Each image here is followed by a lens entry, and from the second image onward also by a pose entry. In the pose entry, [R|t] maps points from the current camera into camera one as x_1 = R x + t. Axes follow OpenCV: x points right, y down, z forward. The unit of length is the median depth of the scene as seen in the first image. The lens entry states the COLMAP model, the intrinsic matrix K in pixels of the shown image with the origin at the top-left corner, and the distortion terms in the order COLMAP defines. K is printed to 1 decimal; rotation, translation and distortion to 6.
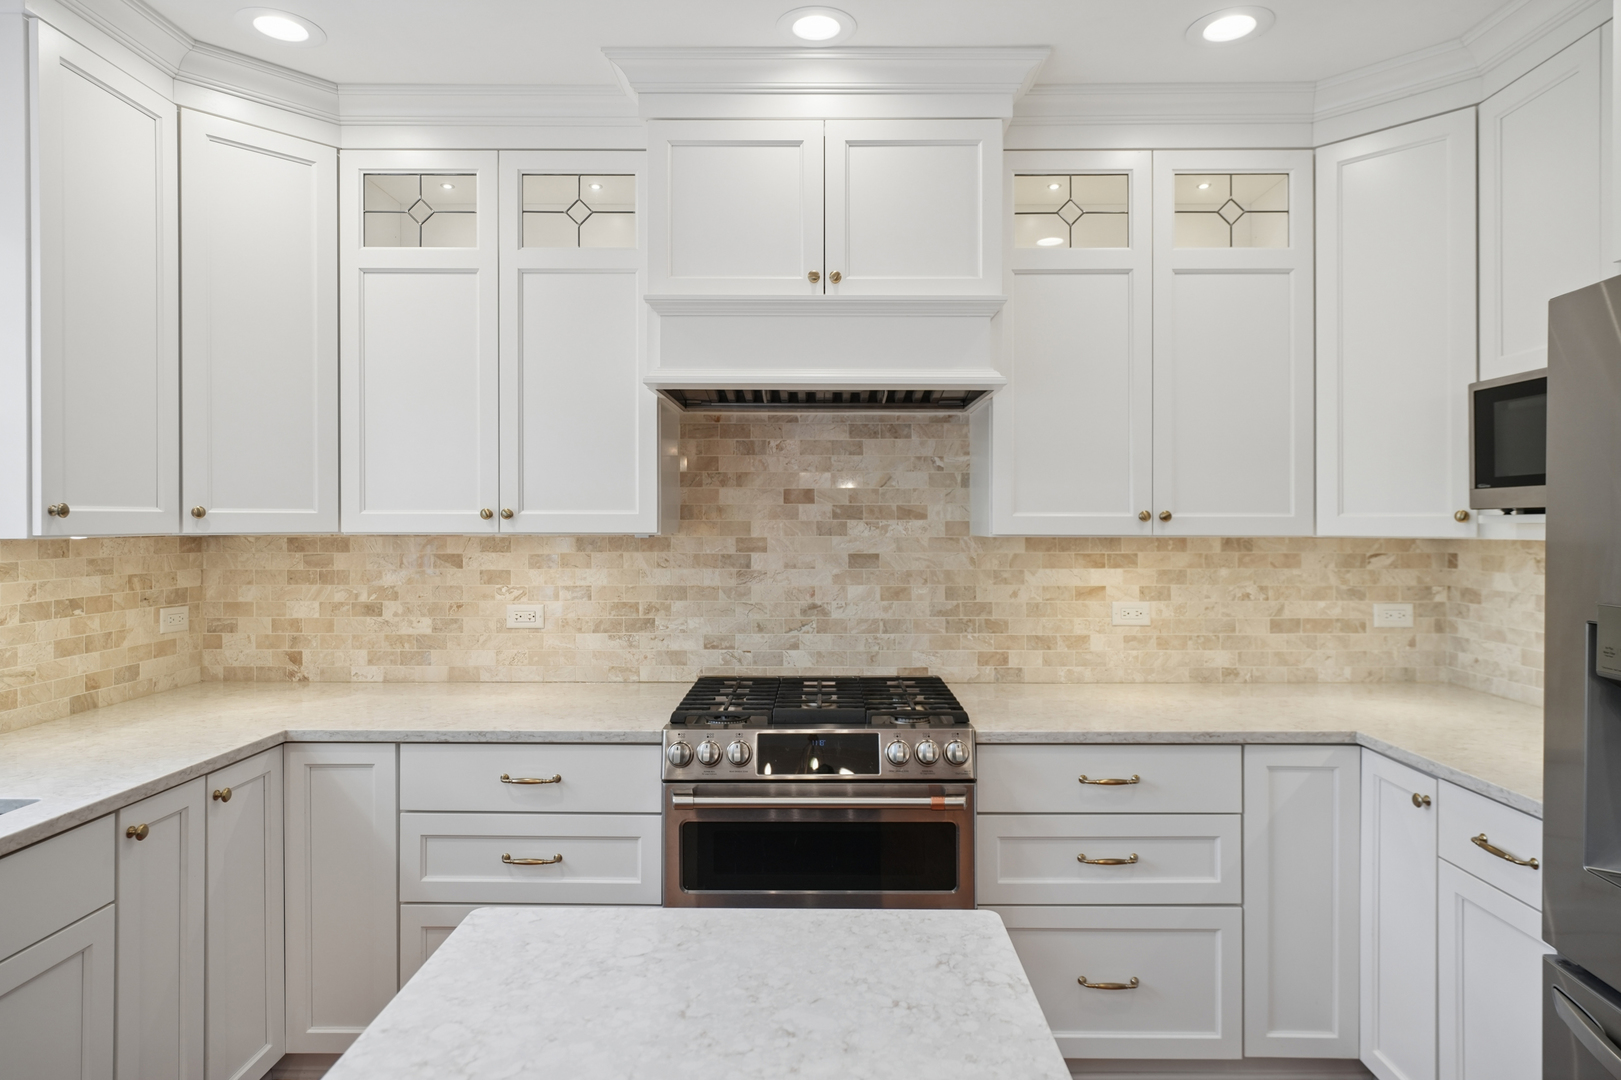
lens RADIAL K [[914.6, 0, 814.0], [0, 914.6, 525.2], [0, 0, 1]] dist [0.003939, -0.001581]
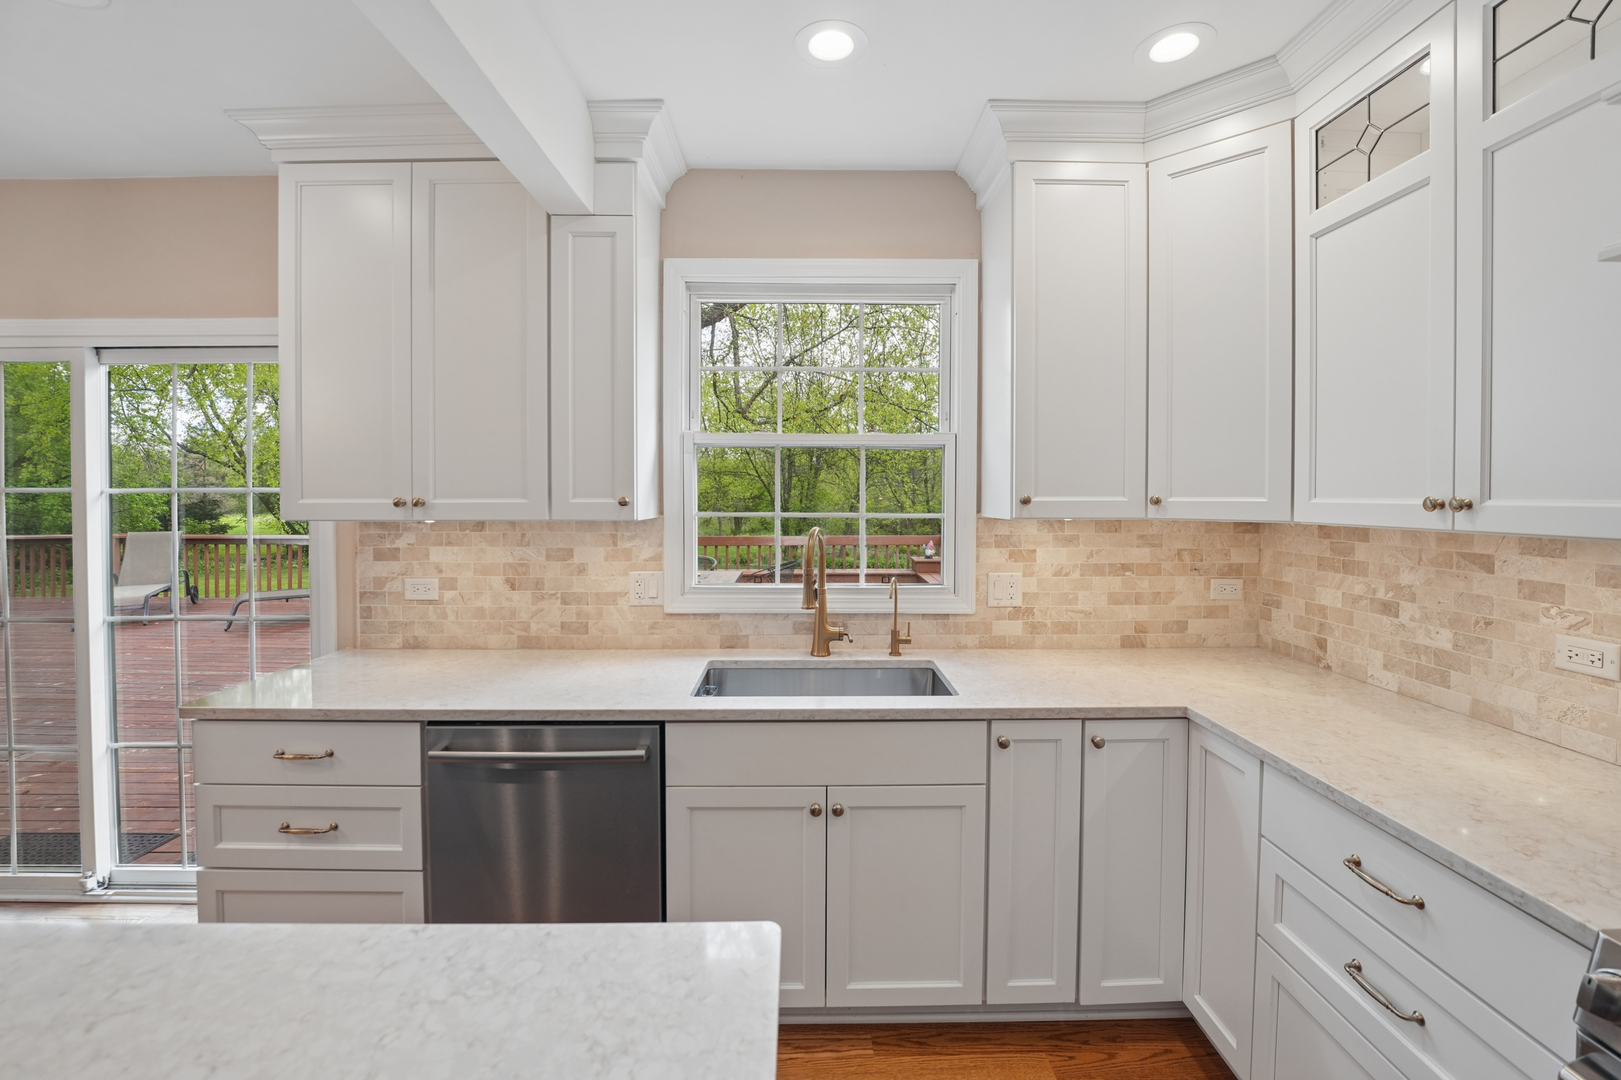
lens RADIAL K [[672.4, 0, 812.5], [0, 672.4, 509.8], [0, 0, 1]] dist [-0.026029, -0.000231]
pose [[0.030194, 0.020781, -0.999328, 0.152046], [-0.004752, 0.999776, 0.020647, -0.015984], [0.999533, 0.004126, 0.030286, 0.468915]]
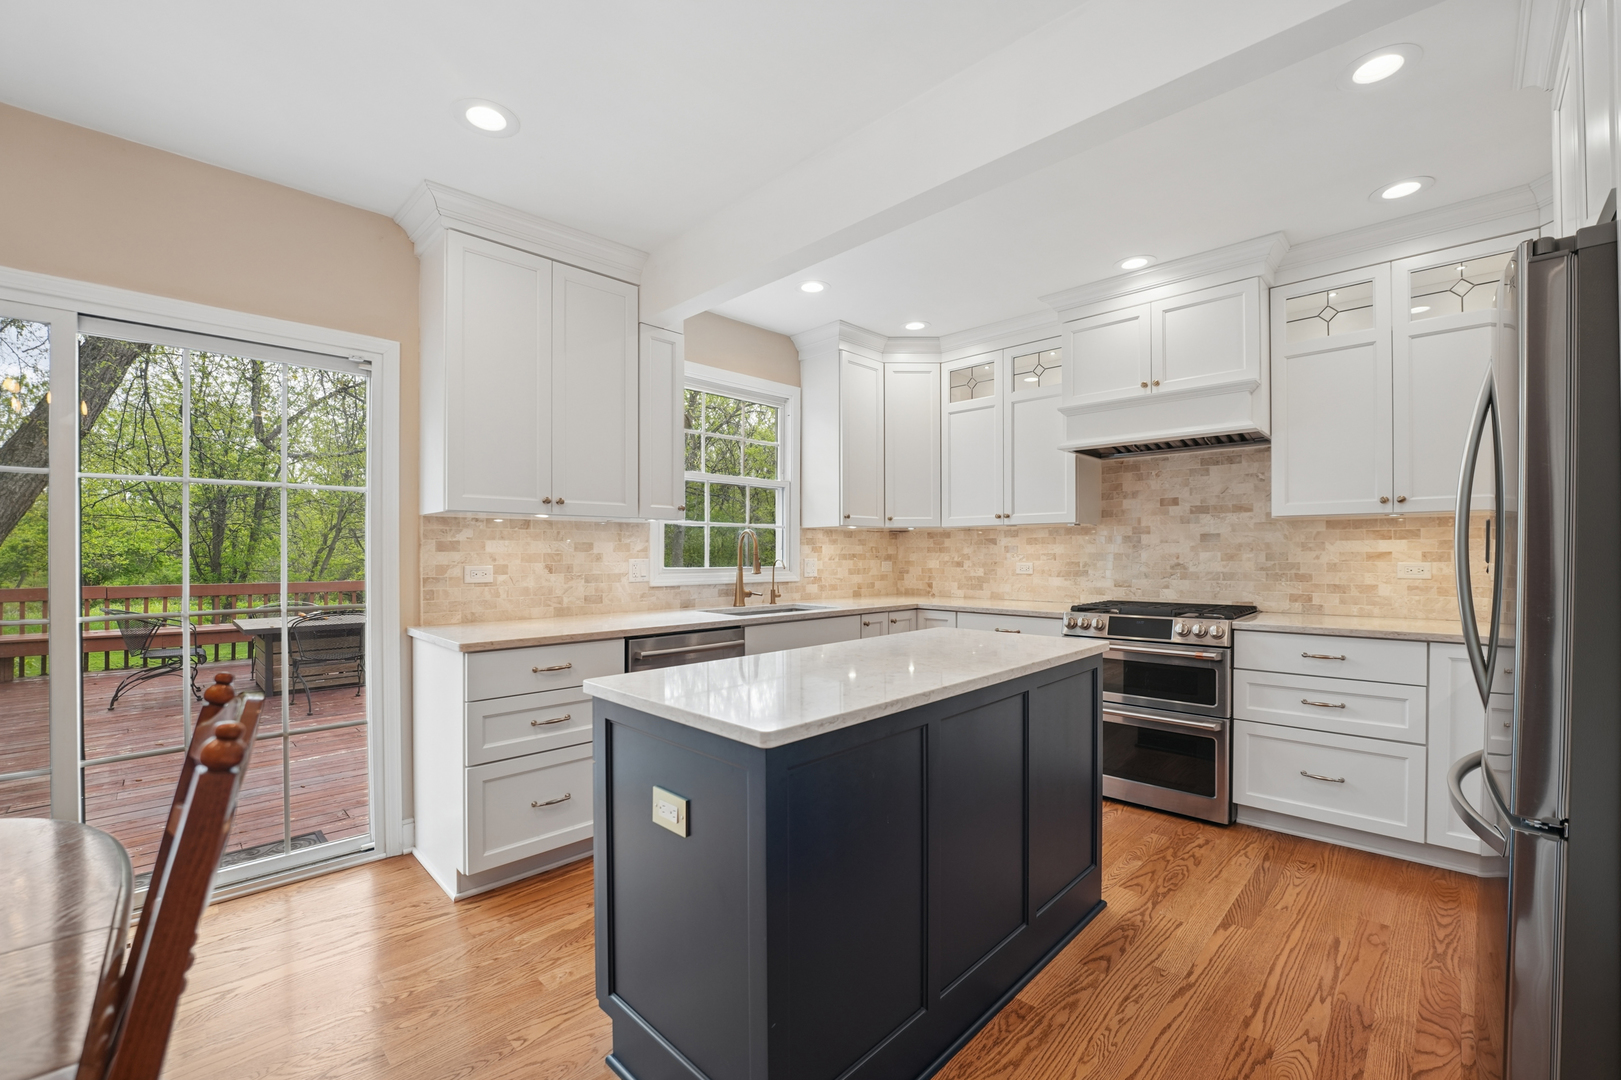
lens RADIAL K [[672.4, 0, 809.0], [0, 672.4, 559.8], [0, 0, 1]] dist [-0.026029, -0.000231]
pose [[0.717432, 0.002801, -0.696623, 0.424931], [-0.000345, 0.999993, 0.003665, 0.083987], [0.696629, -0.002389, 0.717428, -0.455267]]
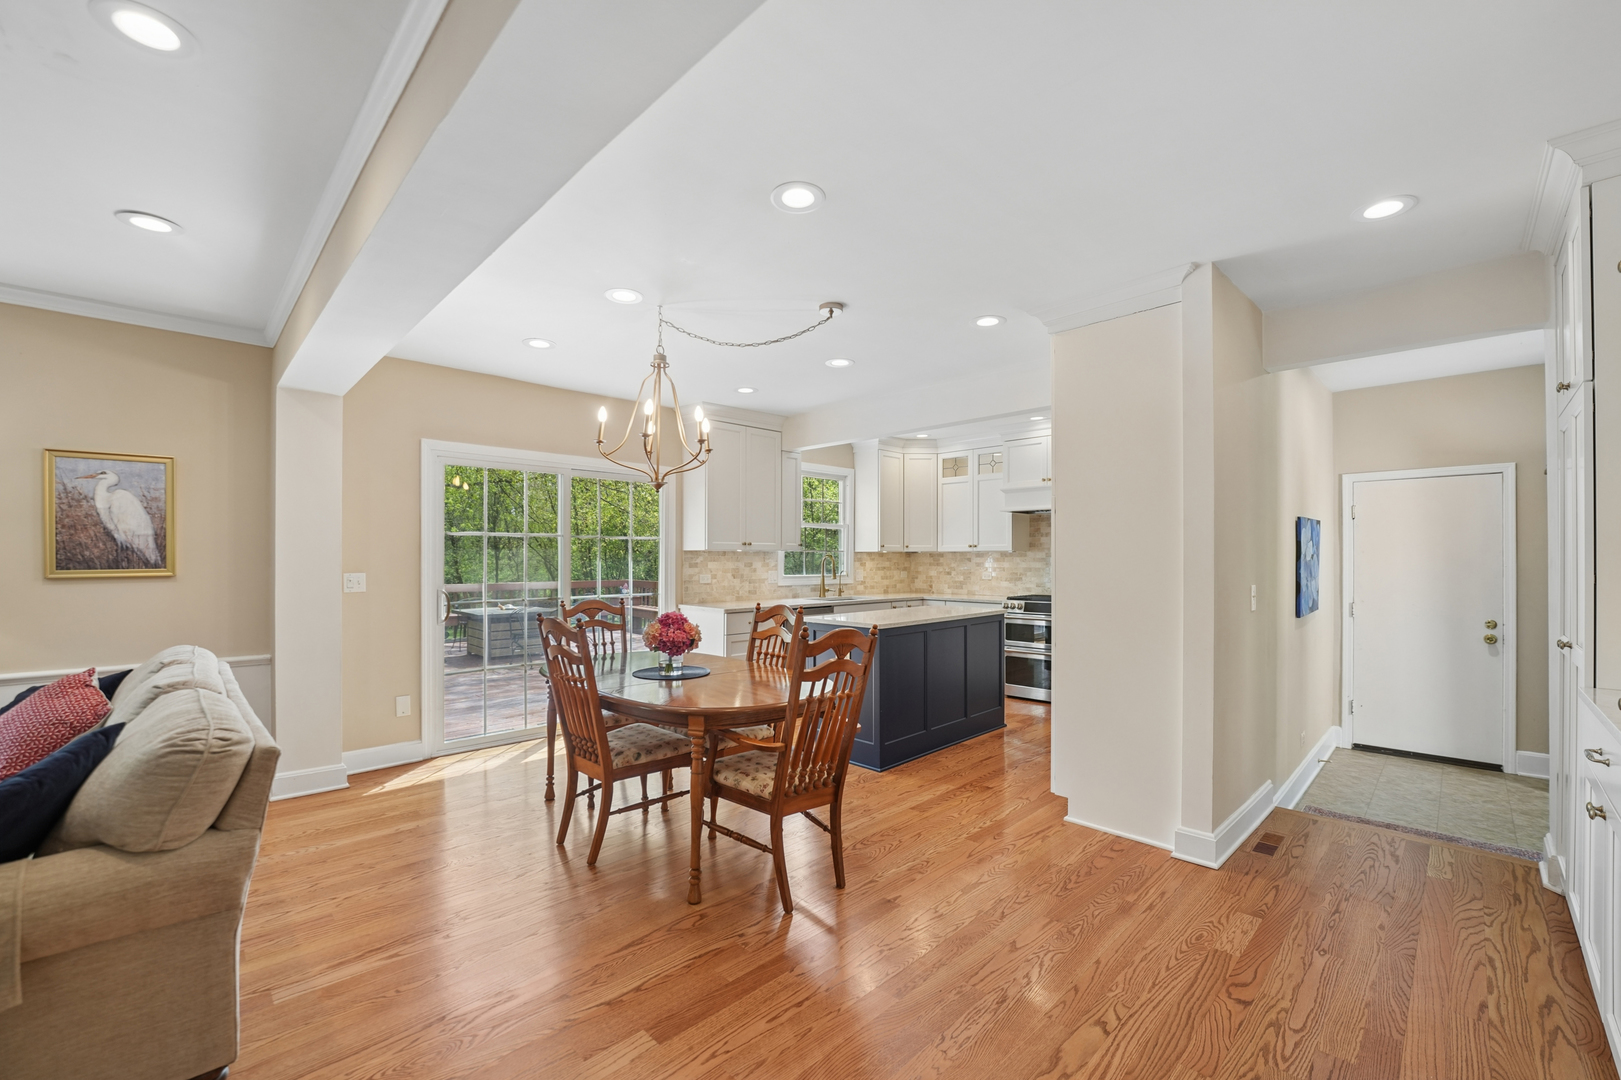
lens RADIAL K [[672.4, 0, 801.7], [0, 672.4, 561.4], [0, 0, 1]] dist [-0.026029, -0.000231]
pose [[0.705222, 0.002132, -0.708984, 1.091784], [-0.002911, 0.999996, 0.000111, 0.051679], [0.708981, 0.001985, 0.705225, -1.416268]]
